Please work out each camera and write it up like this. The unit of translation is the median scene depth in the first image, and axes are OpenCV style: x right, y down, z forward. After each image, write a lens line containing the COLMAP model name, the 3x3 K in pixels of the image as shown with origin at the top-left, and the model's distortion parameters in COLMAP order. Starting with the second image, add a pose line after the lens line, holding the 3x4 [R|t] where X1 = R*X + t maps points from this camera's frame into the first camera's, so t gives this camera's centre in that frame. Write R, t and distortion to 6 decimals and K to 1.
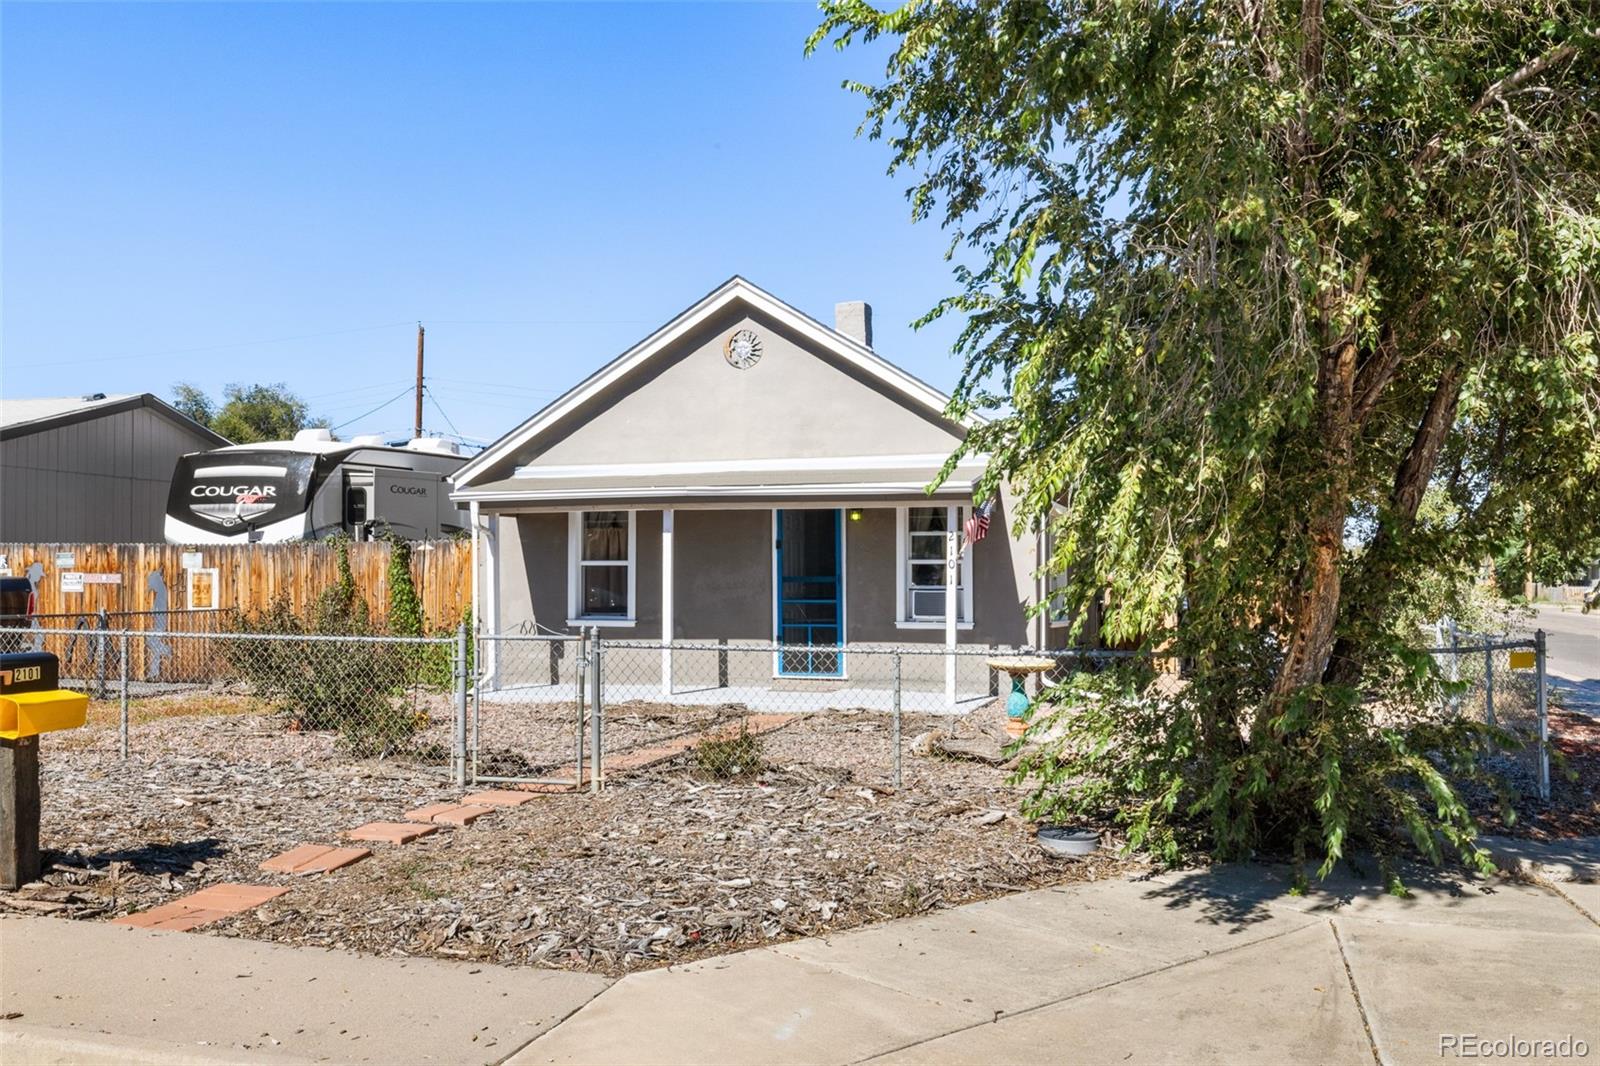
lens RADIAL K [[1540.0, 0, 796.8], [0, 1540.0, 538.3], [0, 0, 1]] dist [0.011879, 0.000000]
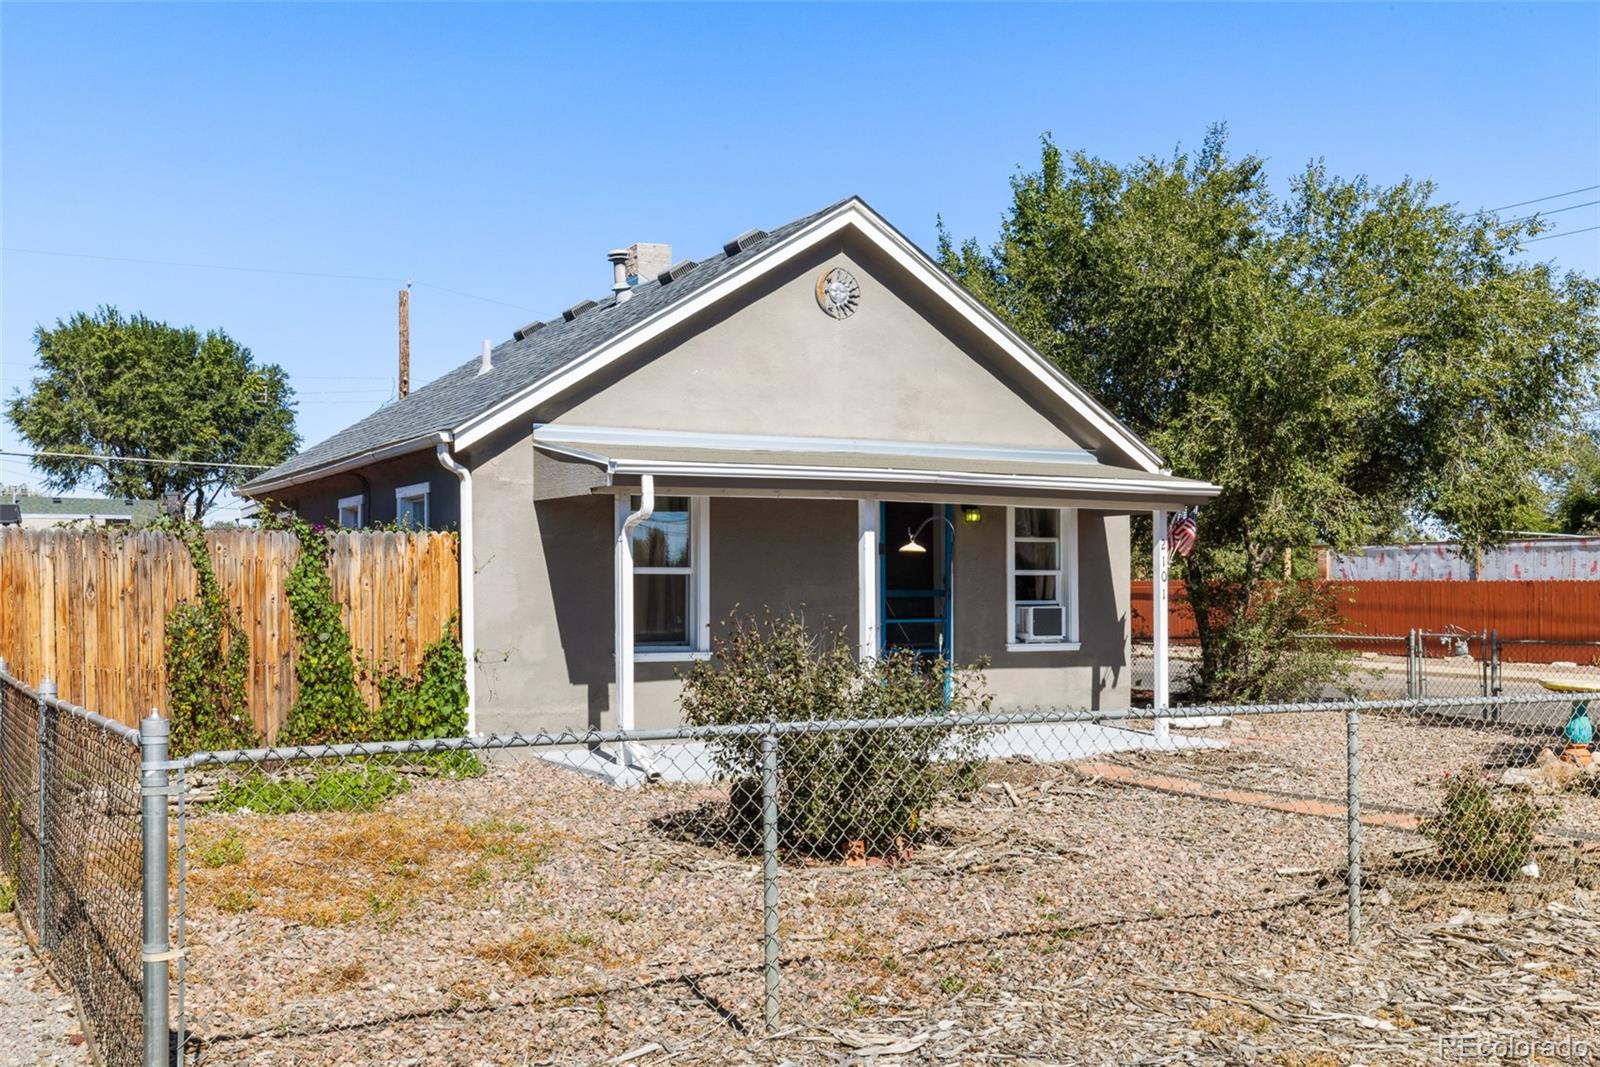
lens RADIAL K [[1540.0, 0, 799.1], [0, 1540.0, 542.3], [0, 0, 1]] dist [0.011879, 0.000000]
pose [[0.693076, 0.021075, 0.720556, -0.571472], [-0.020304, 0.999747, -0.009710, 0.008537], [-0.720578, -0.007900, 0.693329, 0.461216]]
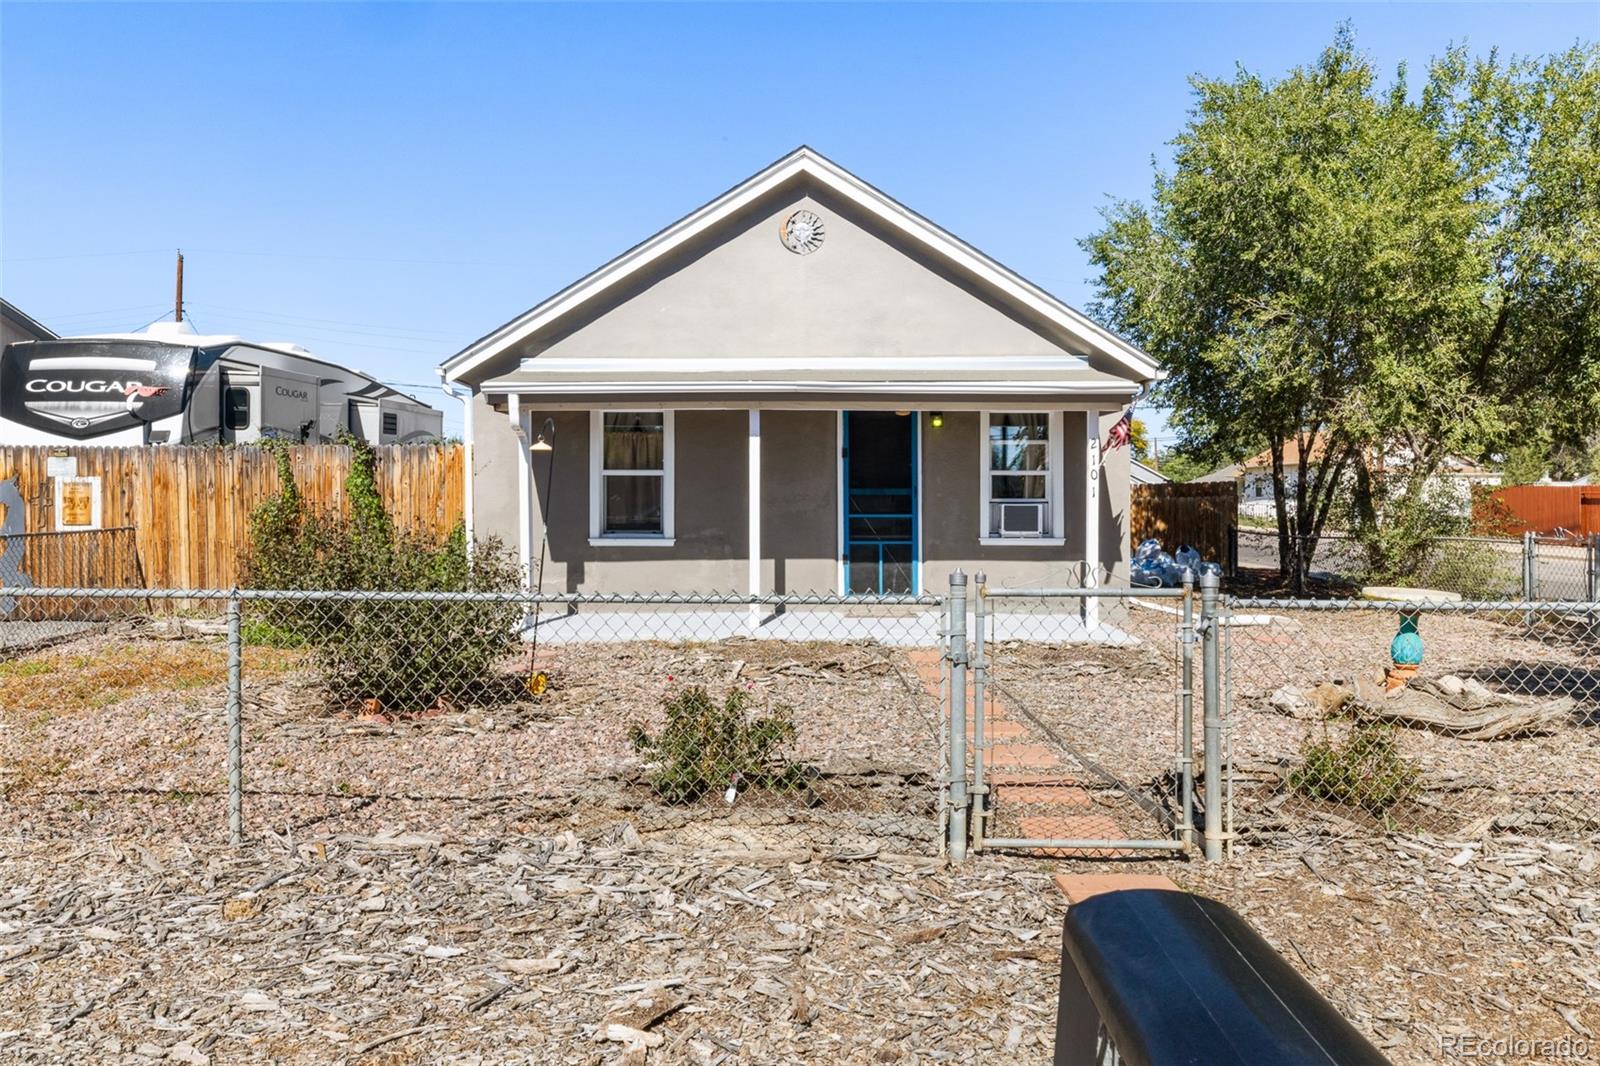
lens RADIAL K [[1172.5, 0, 813.6], [0, 1172.5, 479.6], [0, 0, 1]] dist [0.009073, -0.007831]
pose [[0.955727, 0.004782, 0.294217, -0.216807], [-0.008905, 0.999880, 0.012676, 0.010667], [-0.294121, -0.014735, 0.955655, 0.335651]]
